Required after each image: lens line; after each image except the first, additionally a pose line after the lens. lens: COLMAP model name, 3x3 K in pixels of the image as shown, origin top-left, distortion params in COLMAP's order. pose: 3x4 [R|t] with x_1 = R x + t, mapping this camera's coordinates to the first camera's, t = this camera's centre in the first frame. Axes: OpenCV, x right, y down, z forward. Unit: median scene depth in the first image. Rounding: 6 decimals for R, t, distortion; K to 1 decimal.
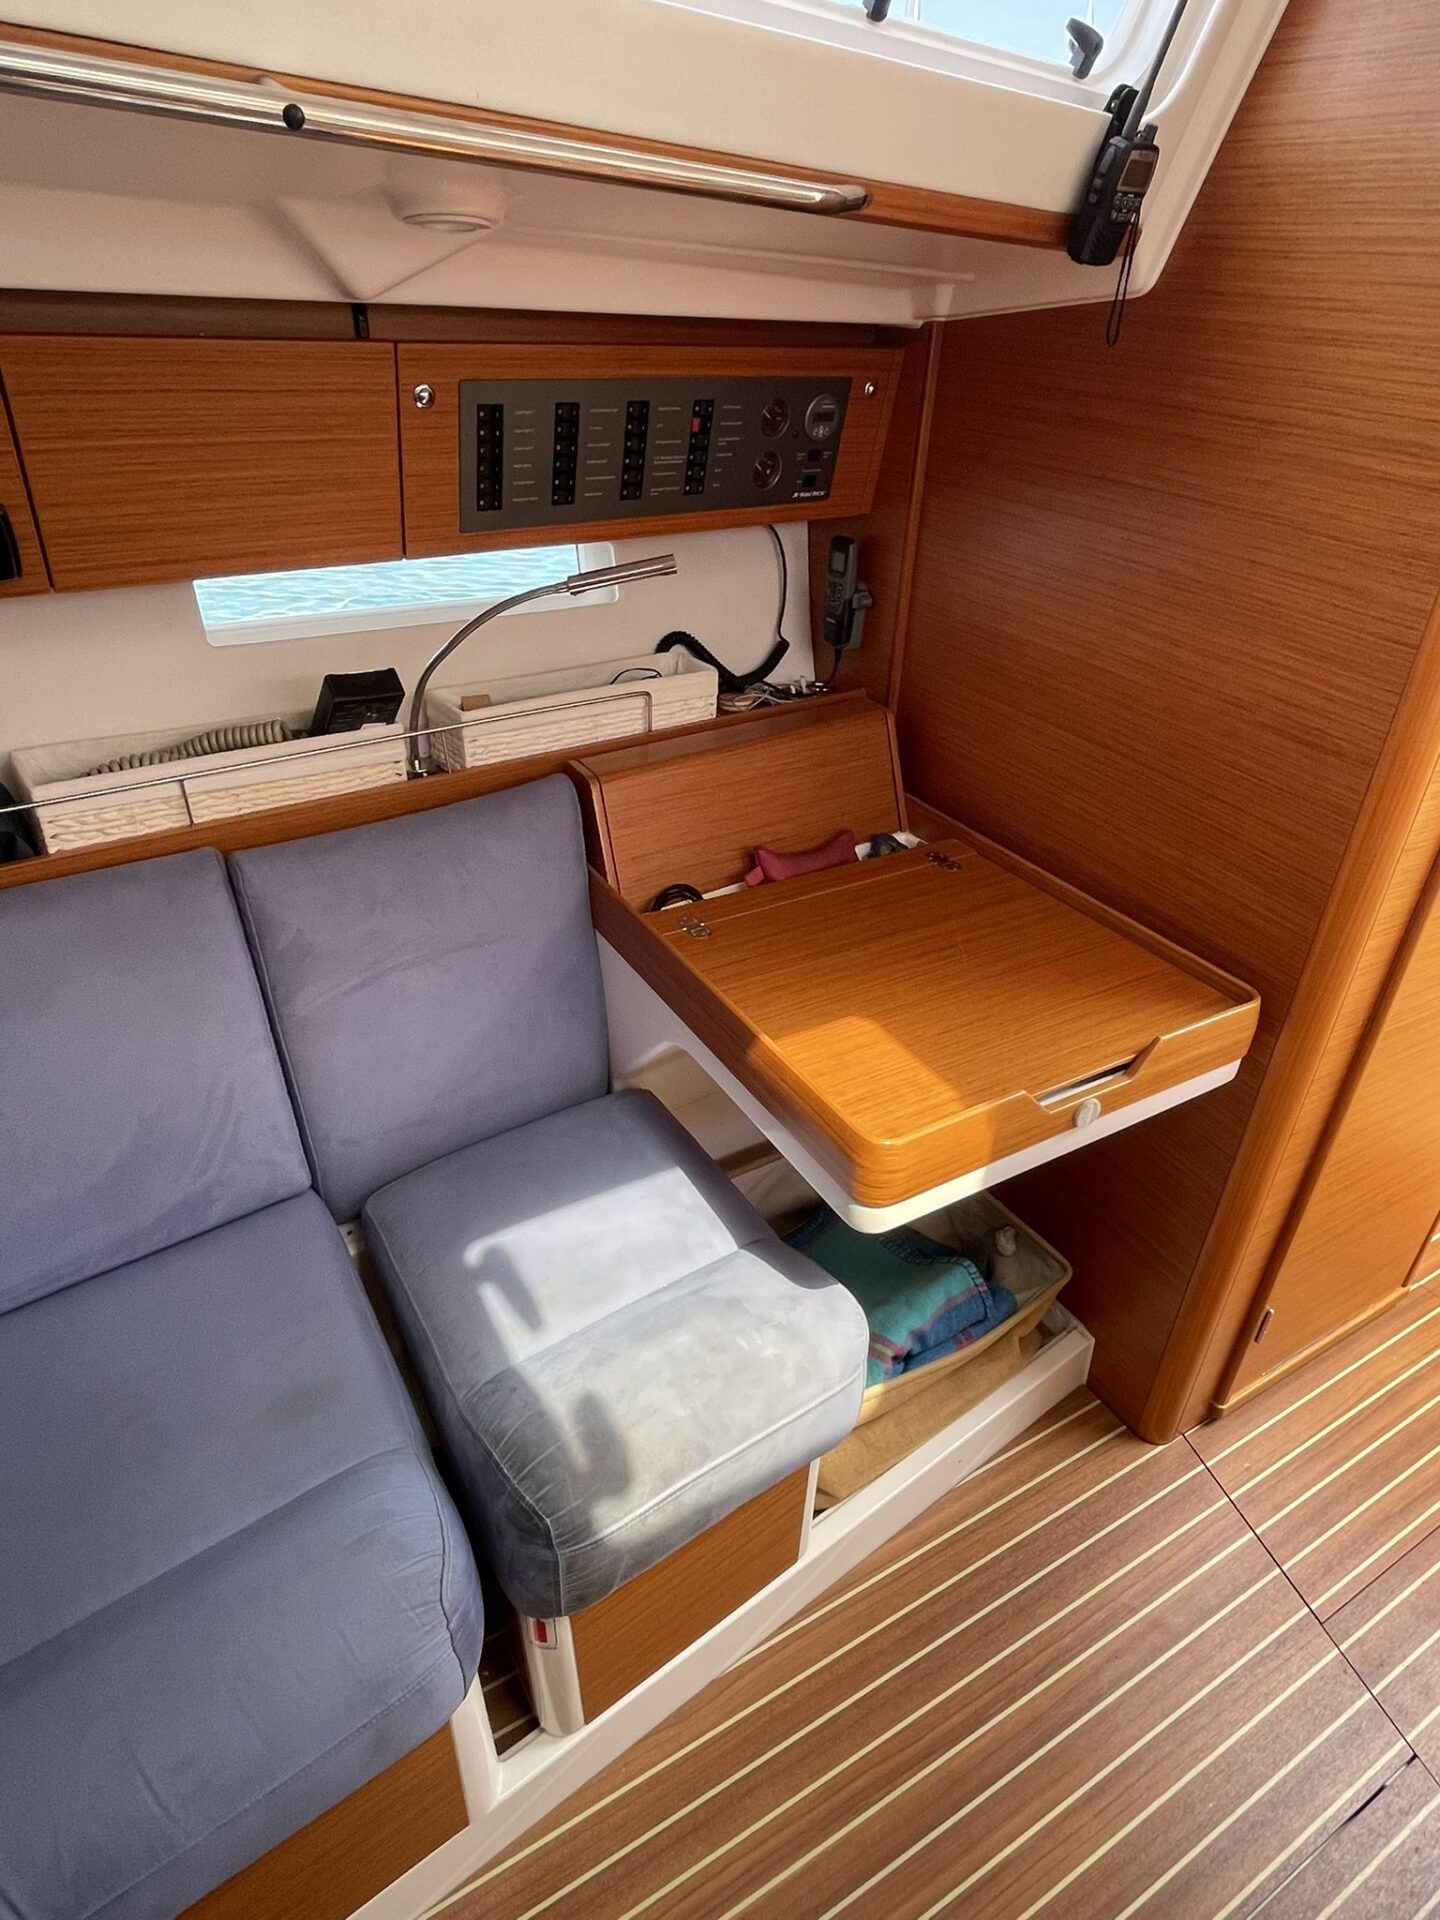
lens RADIAL K [[1135.7, 0, 720.8], [0, 1135.7, 954.0], [0, 0, 1]] dist [0.015255, -0.000936]
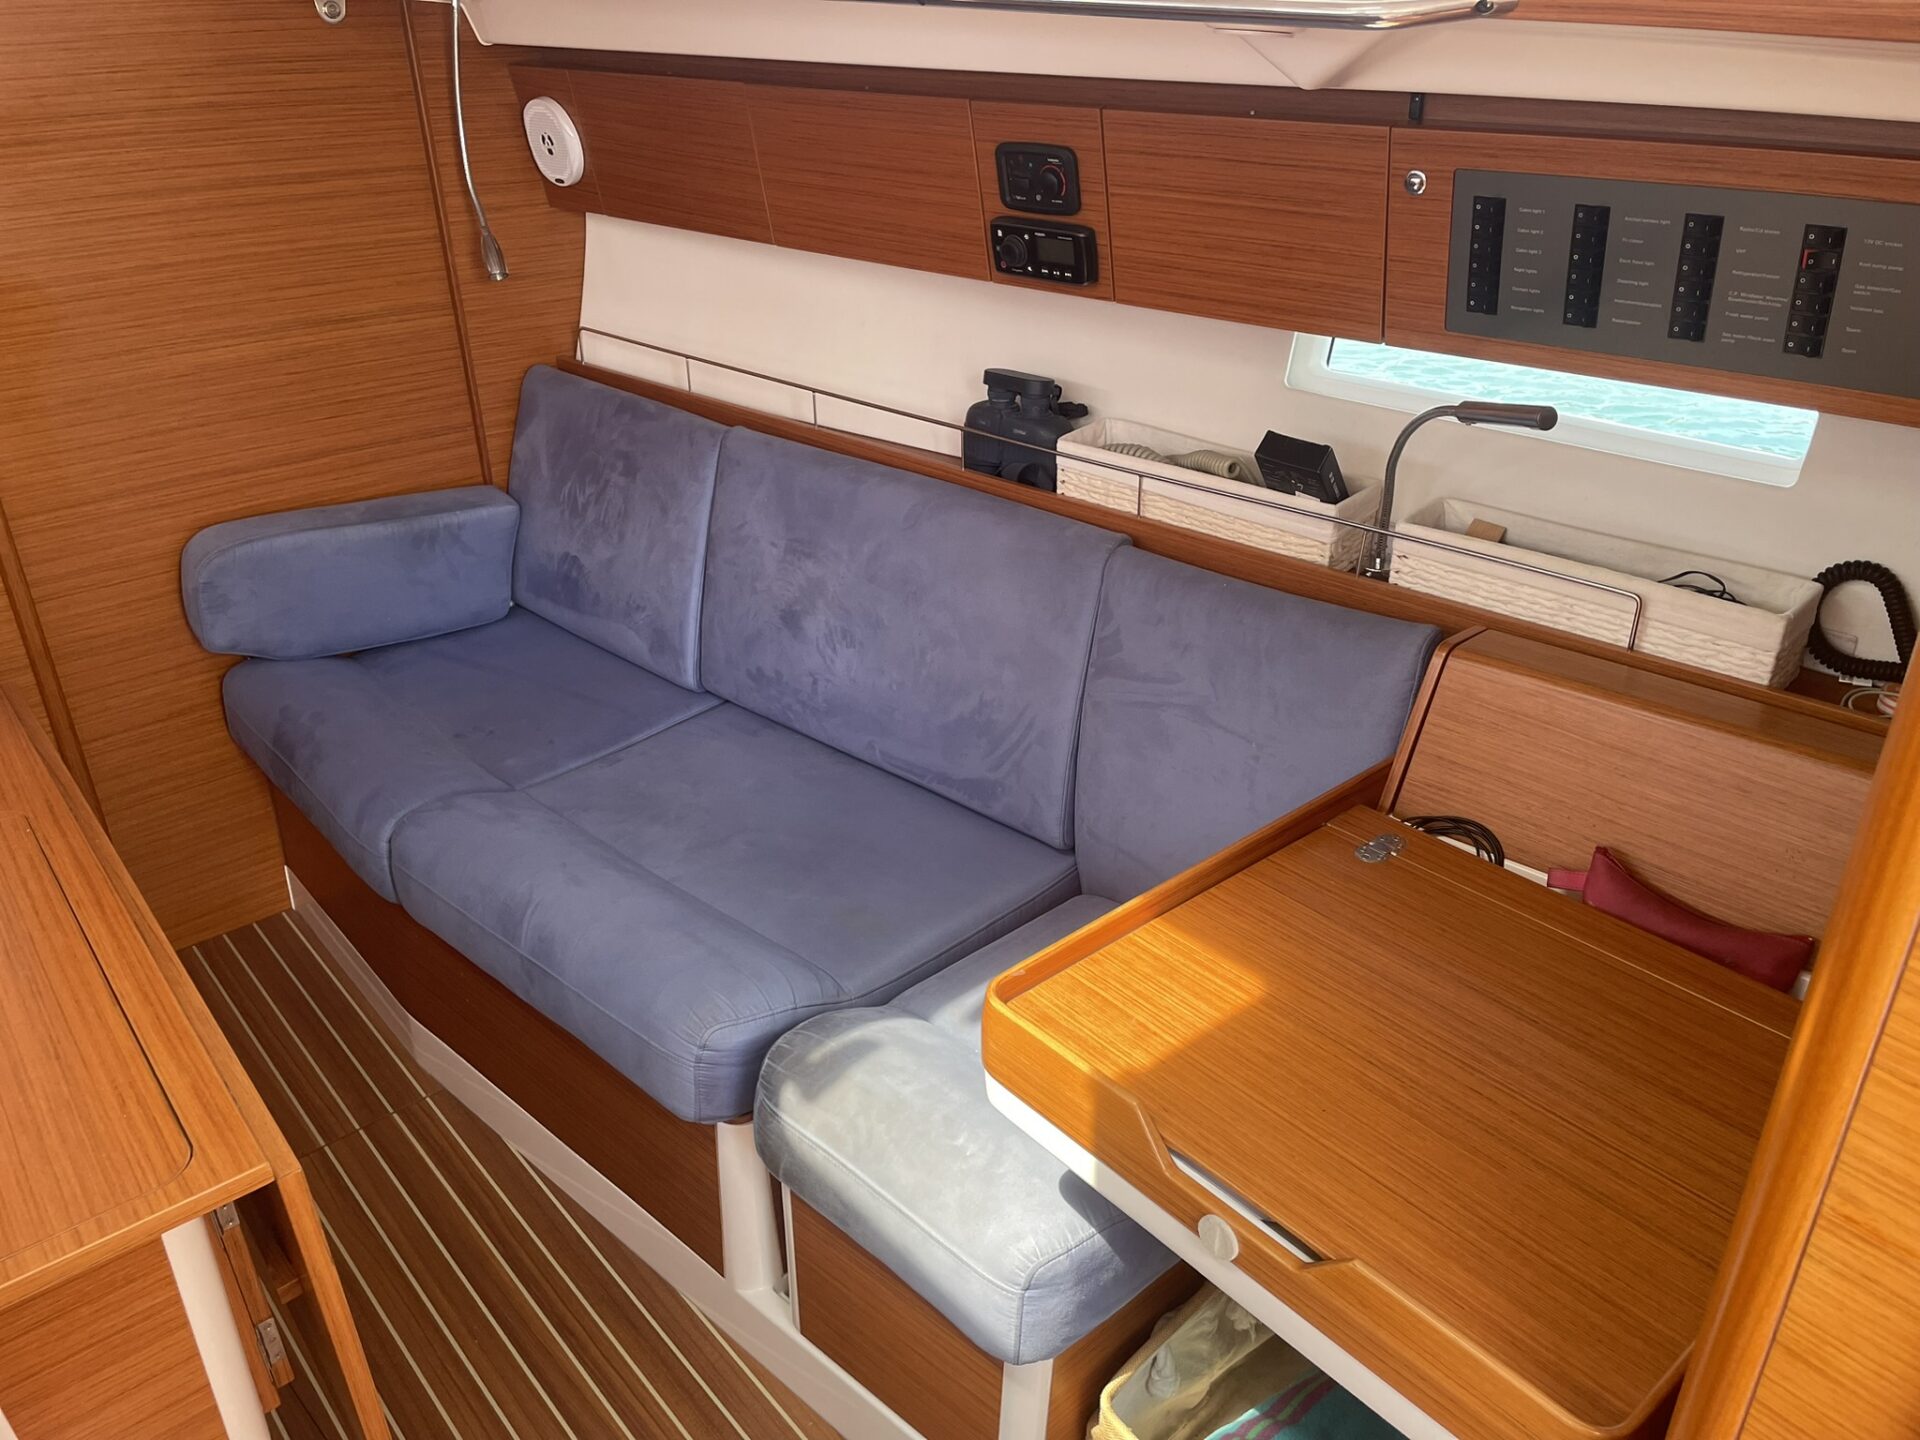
lens RADIAL K [[1446.7, 0, 965.1], [0, 1446.7, 712.4], [0, 0, 1]] dist [0.031354, -0.018205]
pose [[0.176759, 0.407004, -0.896161, 0.847742], [-0.485960, 0.827868, 0.280137, -0.258687], [0.855920, 0.385982, 0.344121, 0.402081]]
